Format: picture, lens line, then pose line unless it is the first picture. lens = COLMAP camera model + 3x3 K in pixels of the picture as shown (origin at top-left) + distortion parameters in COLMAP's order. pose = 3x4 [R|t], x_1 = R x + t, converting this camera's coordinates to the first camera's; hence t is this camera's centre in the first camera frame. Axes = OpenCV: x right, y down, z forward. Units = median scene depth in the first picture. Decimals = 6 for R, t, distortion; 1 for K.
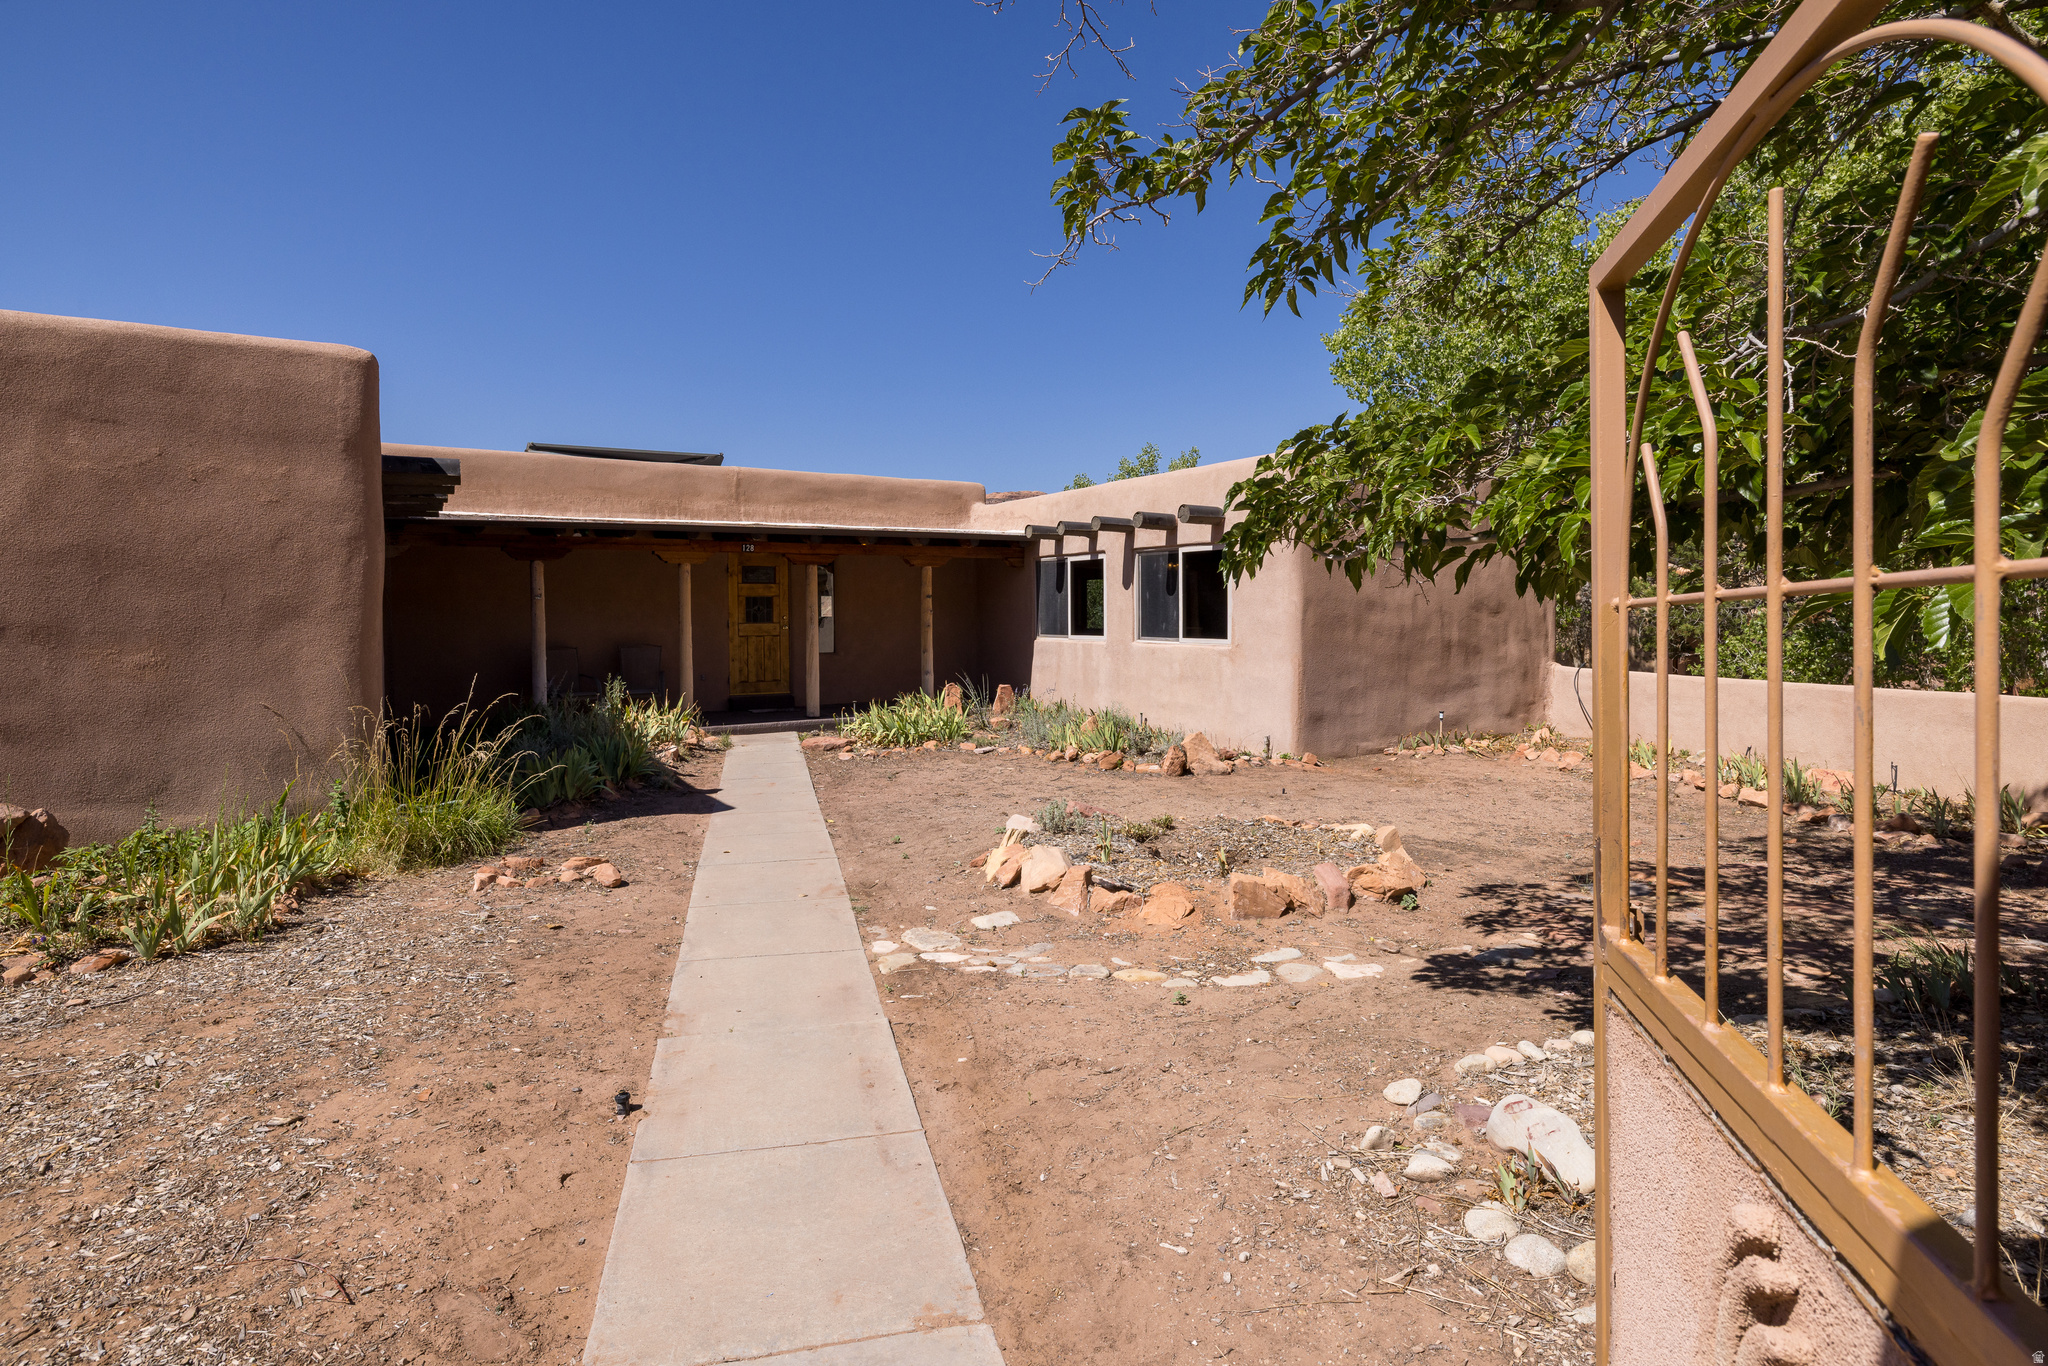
lens RADIAL K [[1061.3, 0, 1030.7], [0, 1061.3, 635.7], [0, 0, 1]] dist [-0.001765, -0.000266]
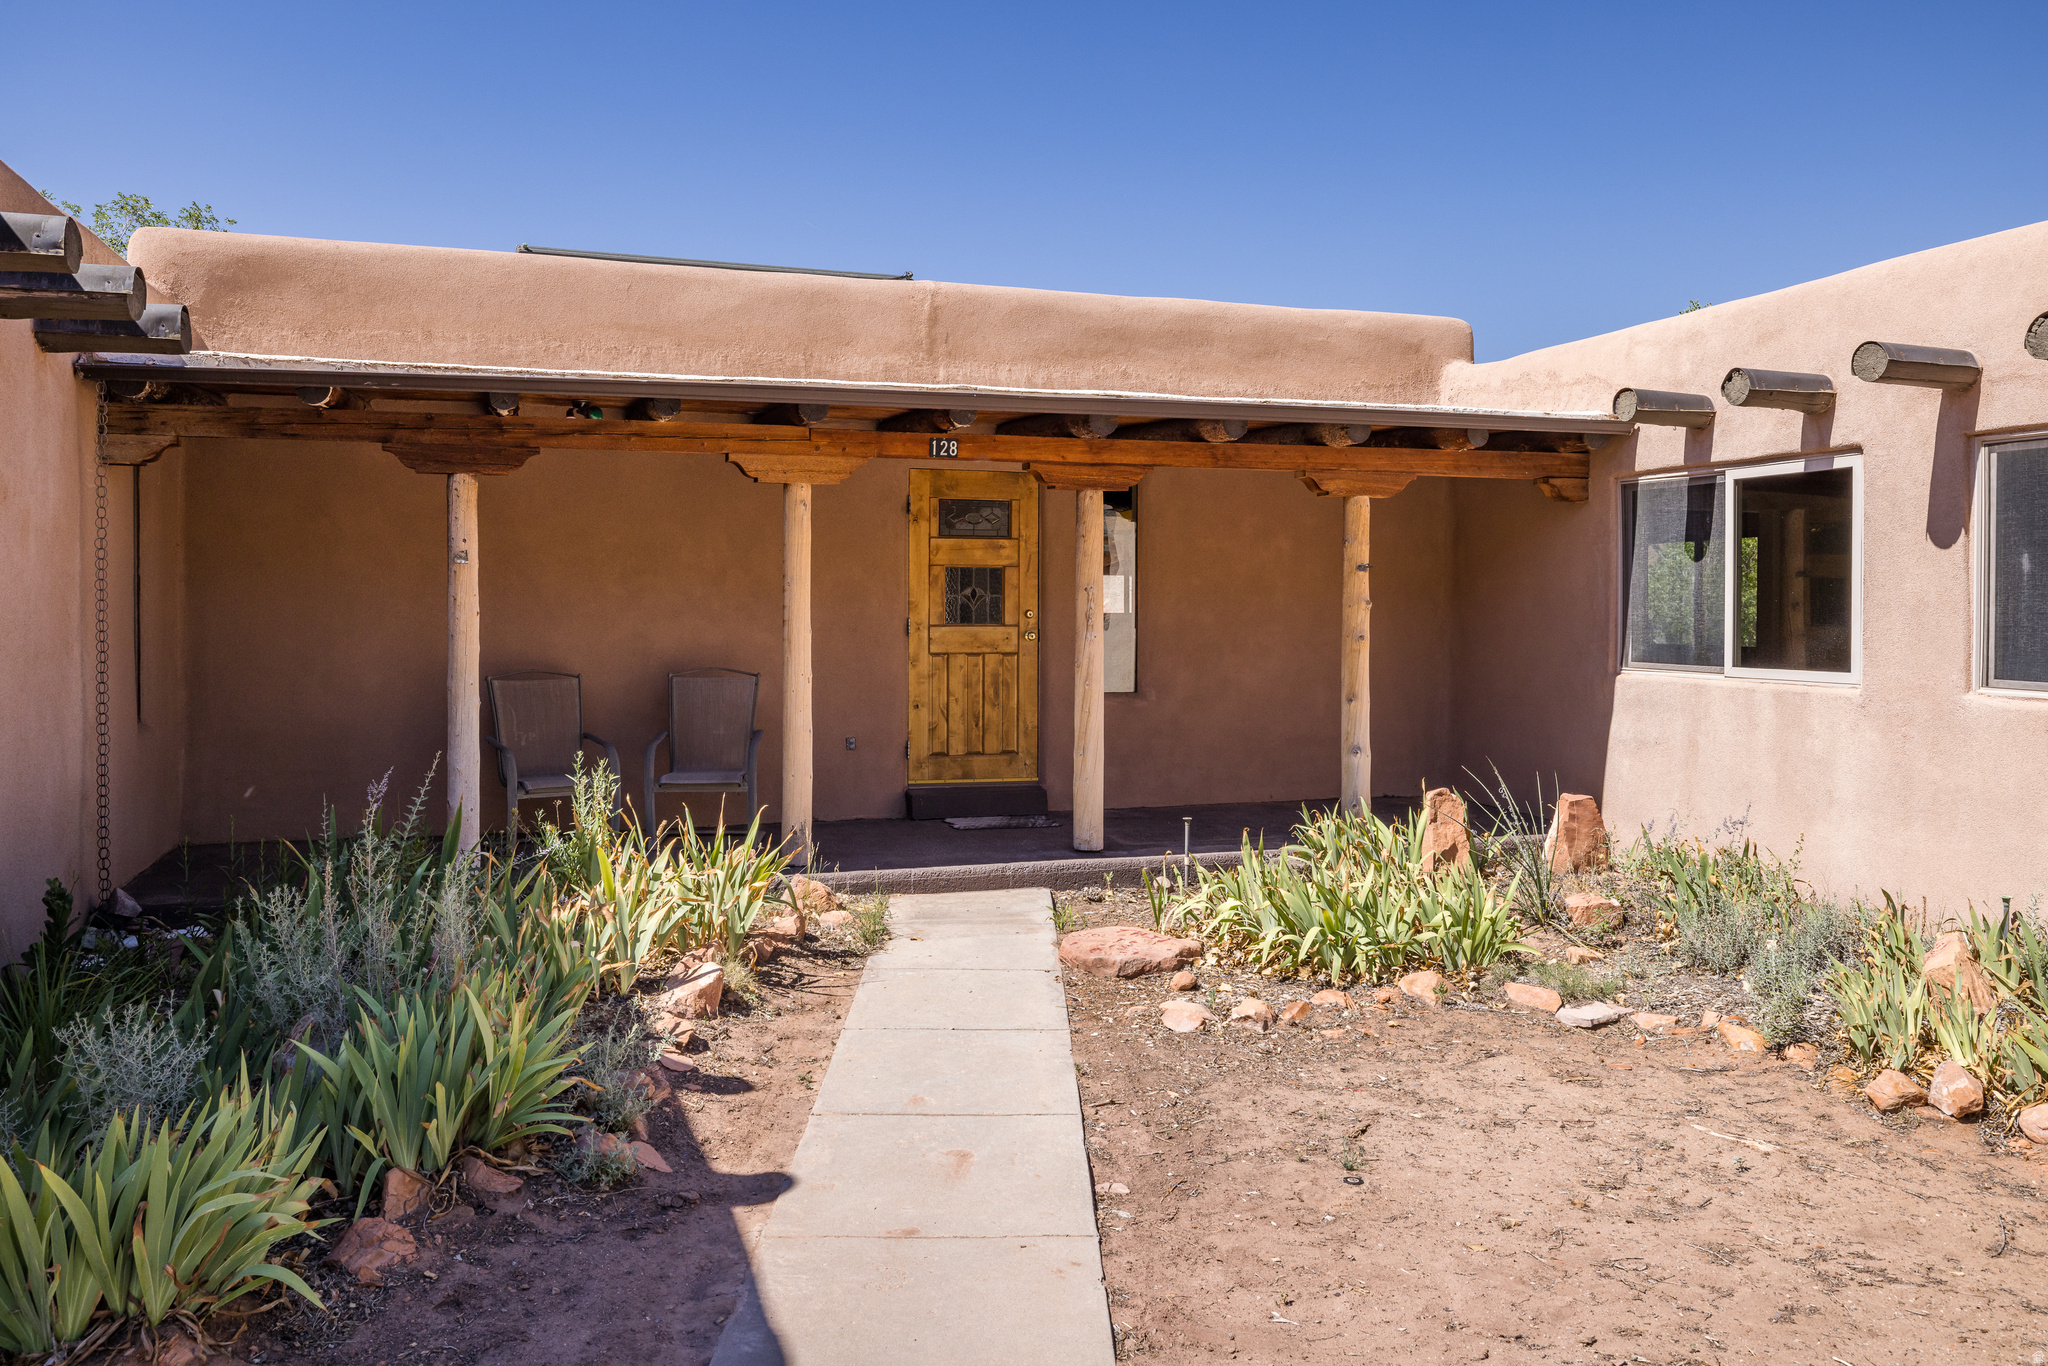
lens RADIAL K [[1526.7, 0, 1020.3], [0, 1526.7, 626.8], [0, 0, 1]] dist [0.002333, 0.002232]
pose [[0.970300, 0.013871, -0.241505, -0.085437], [-0.016227, 0.999838, -0.007769, -0.007020], [0.241358, 0.011457, 0.970368, 0.401399]]
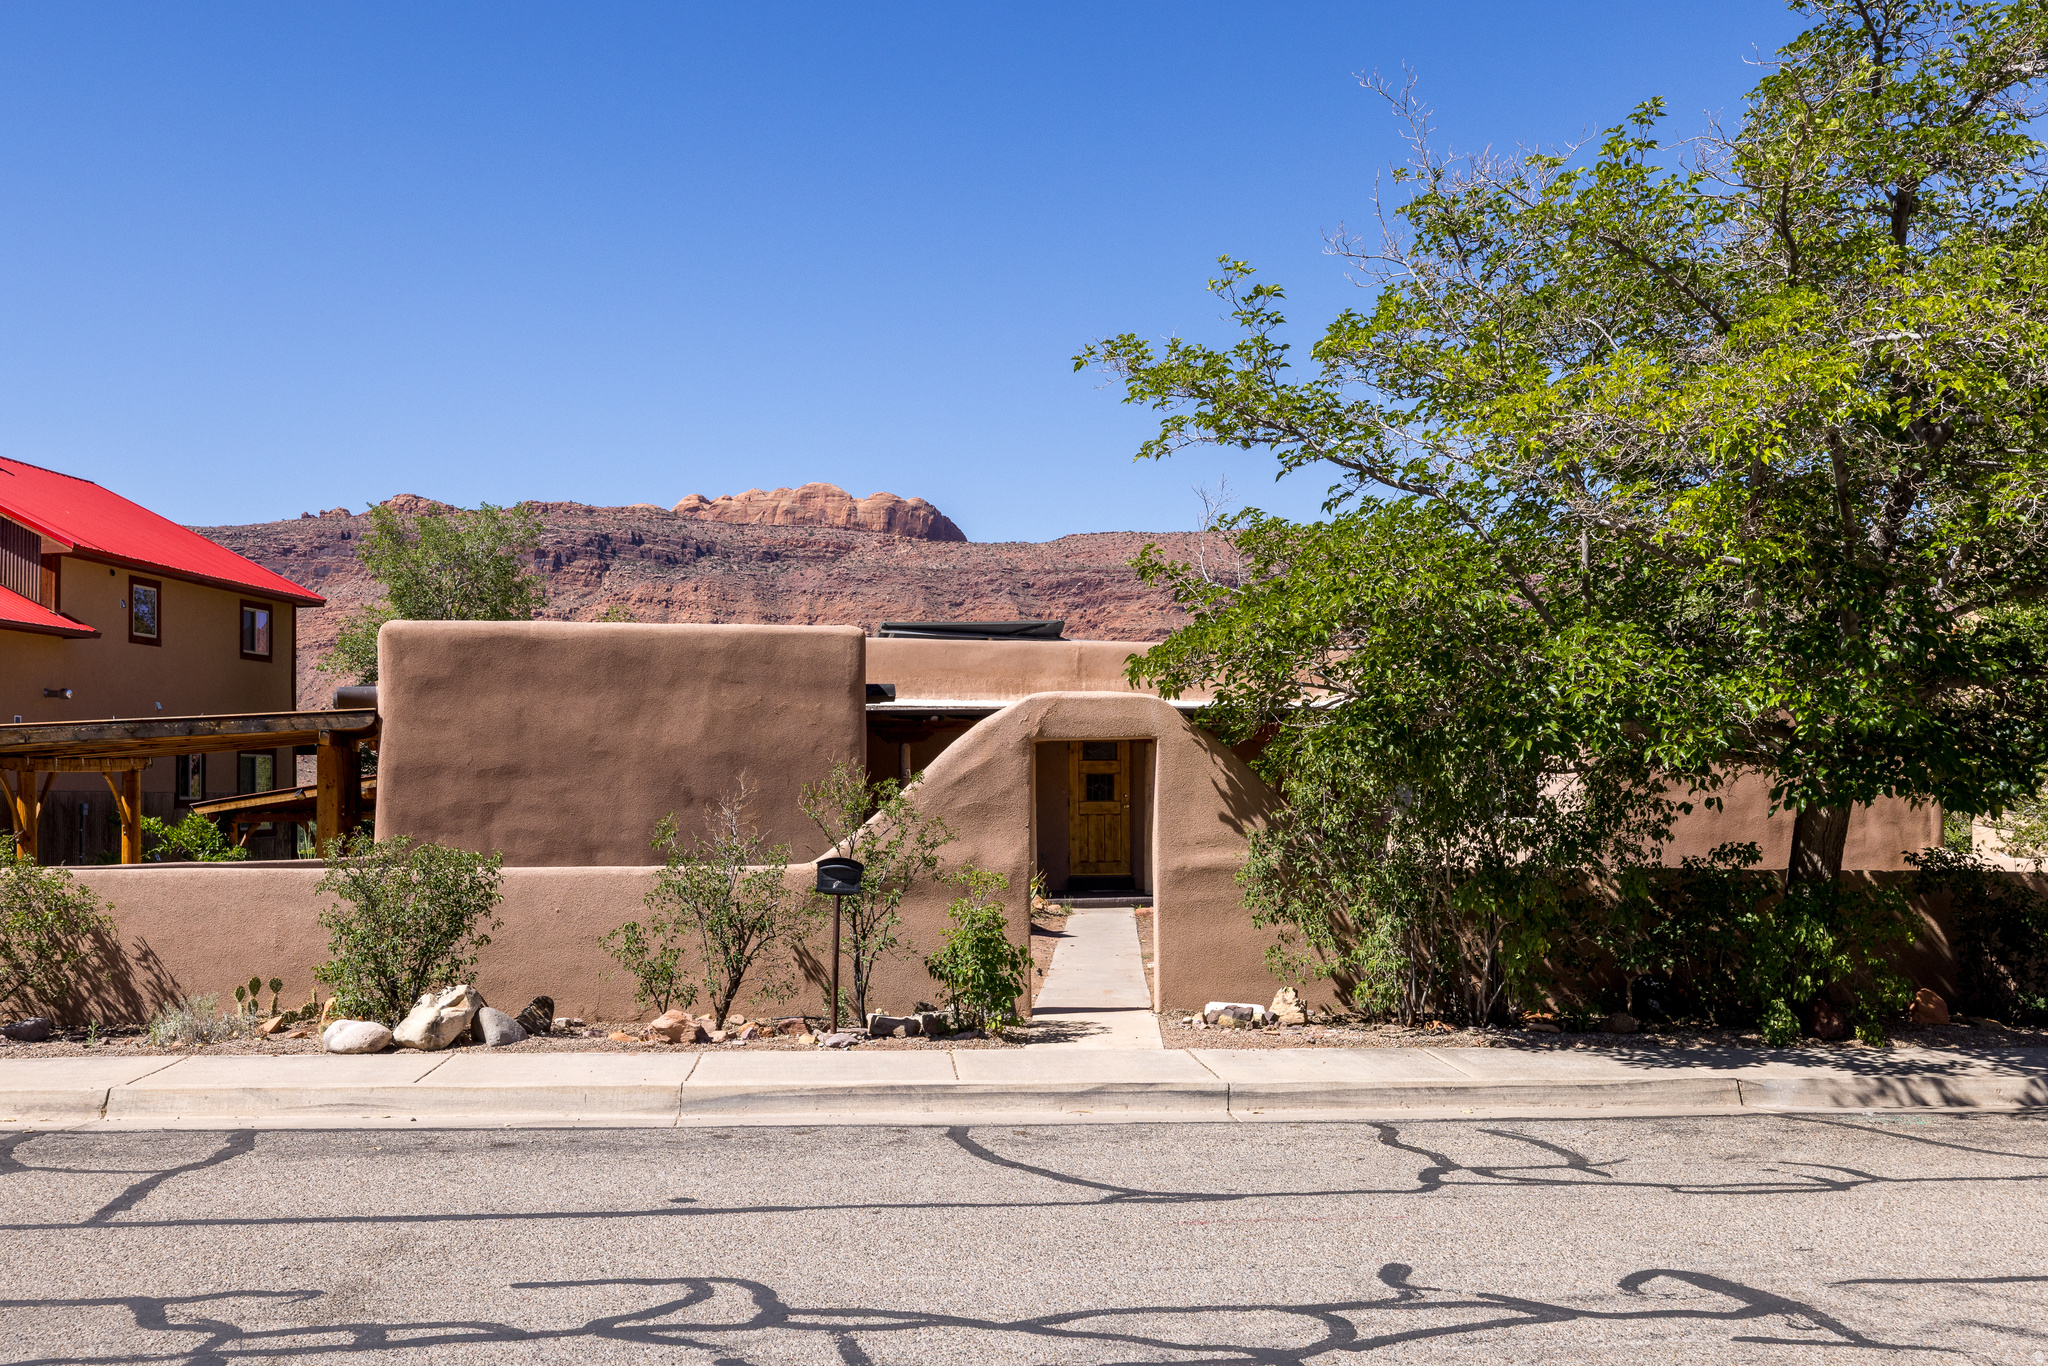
lens RADIAL K [[2221.7, 0, 1024.0], [0, 2221.7, 683.0], [0, 0, 1]] dist [-0.001391, 0.004939]
pose [[0.957569, -0.010809, -0.288003, 0.283169], [-0.009192, 0.997643, -0.068004, 0.020447], [0.288059, 0.067766, 0.955212, -1.037627]]
